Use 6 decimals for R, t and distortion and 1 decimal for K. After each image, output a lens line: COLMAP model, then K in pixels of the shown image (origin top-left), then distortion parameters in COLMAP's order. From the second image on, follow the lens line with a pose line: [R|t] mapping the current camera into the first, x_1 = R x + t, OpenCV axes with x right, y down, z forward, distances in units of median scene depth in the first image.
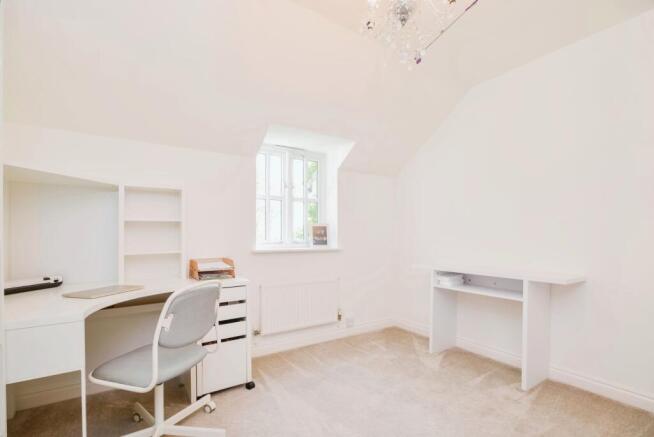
lens RADIAL K [[298.9, 0, 329.5], [0, 298.9, 234.8], [0, 0, 1]] dist [-0.002788, -0.000053]
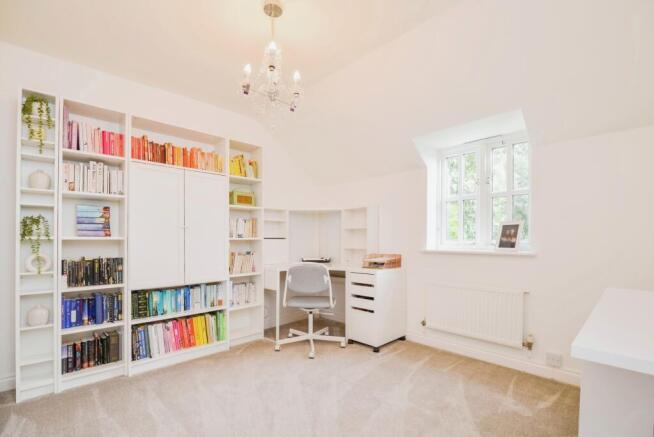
lens RADIAL K [[298.9, 0, 329.5], [0, 298.9, 234.8], [0, 0, 1]] dist [-0.002788, -0.000053]
pose [[0.189028, -0.011335, -0.981906, 0.773746], [0.010769, 0.999897, -0.009469, 0.001553], [0.981913, -0.008784, 0.189130, 0.423080]]
